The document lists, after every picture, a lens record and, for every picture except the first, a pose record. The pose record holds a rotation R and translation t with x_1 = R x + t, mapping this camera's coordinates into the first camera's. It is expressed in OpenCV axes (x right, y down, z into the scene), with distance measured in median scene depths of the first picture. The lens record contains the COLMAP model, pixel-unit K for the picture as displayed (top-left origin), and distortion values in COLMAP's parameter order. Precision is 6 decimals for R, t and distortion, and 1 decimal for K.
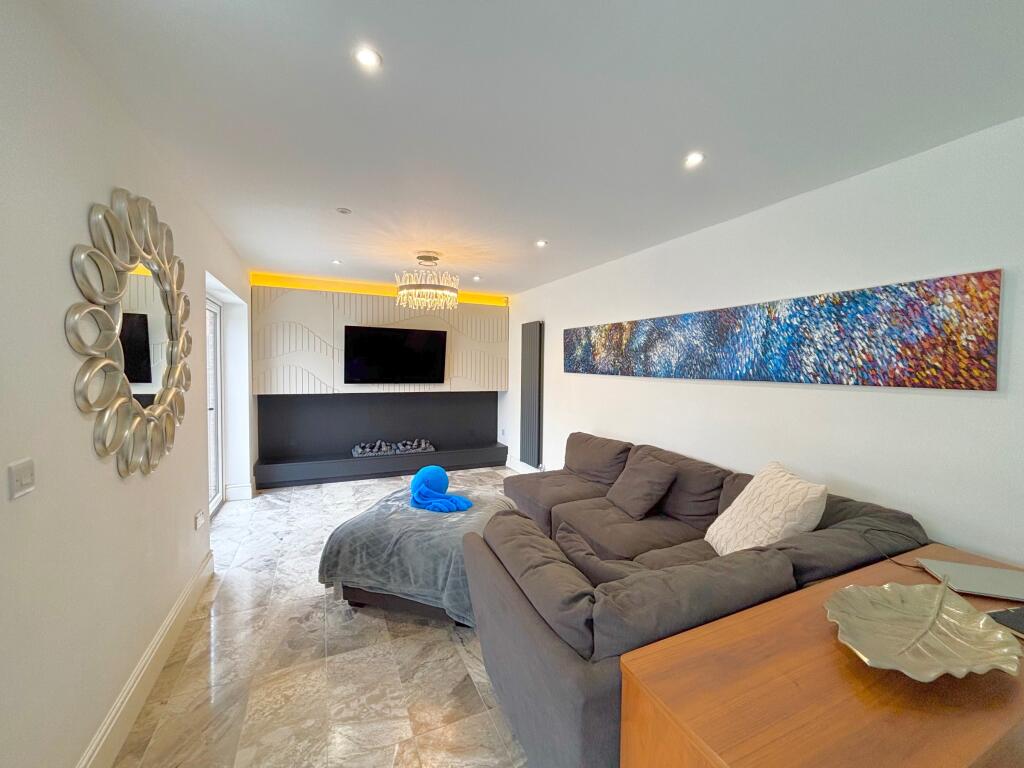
lens RADIAL K [[412.9, 0, 507.2], [0, 412.9, 382.7], [0, 0, 1]] dist [-0.000977, -0.000207]
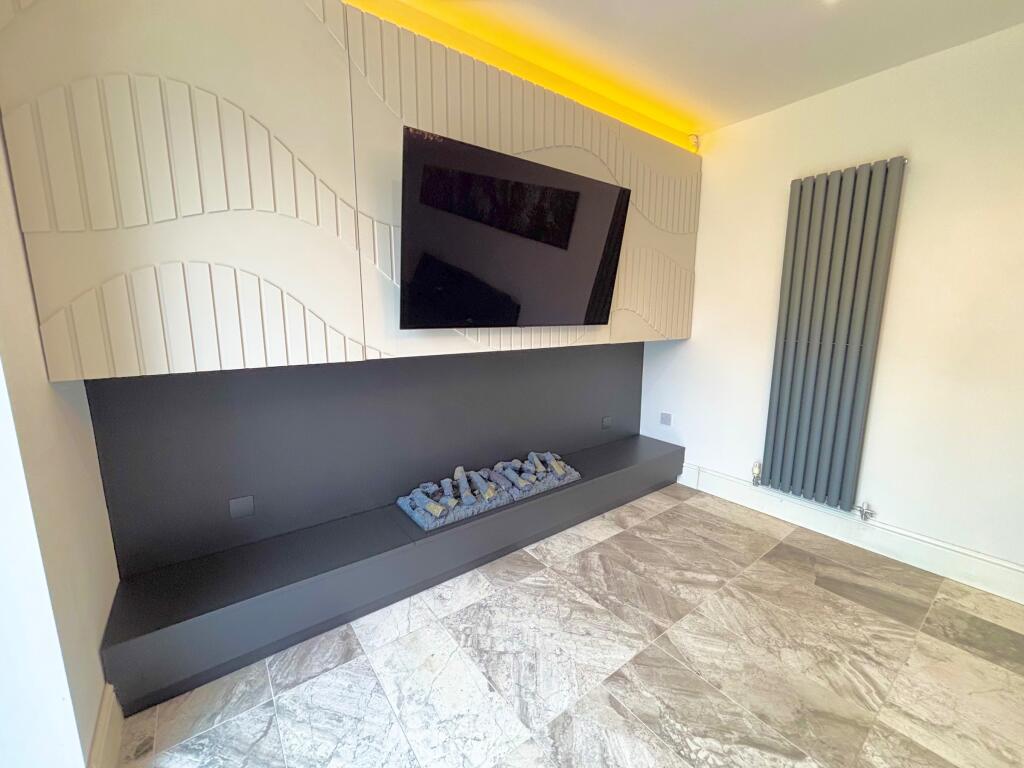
lens RADIAL K [[412.9, 0, 507.2], [0, 412.9, 382.7], [0, 0, 1]] dist [-0.000977, -0.000207]
pose [[0.977630, -0.044875, 0.205490, -0.381679], [0.018496, 0.991533, 0.128534, 0.004133], [-0.209518, -0.121858, 0.970182, 0.664562]]
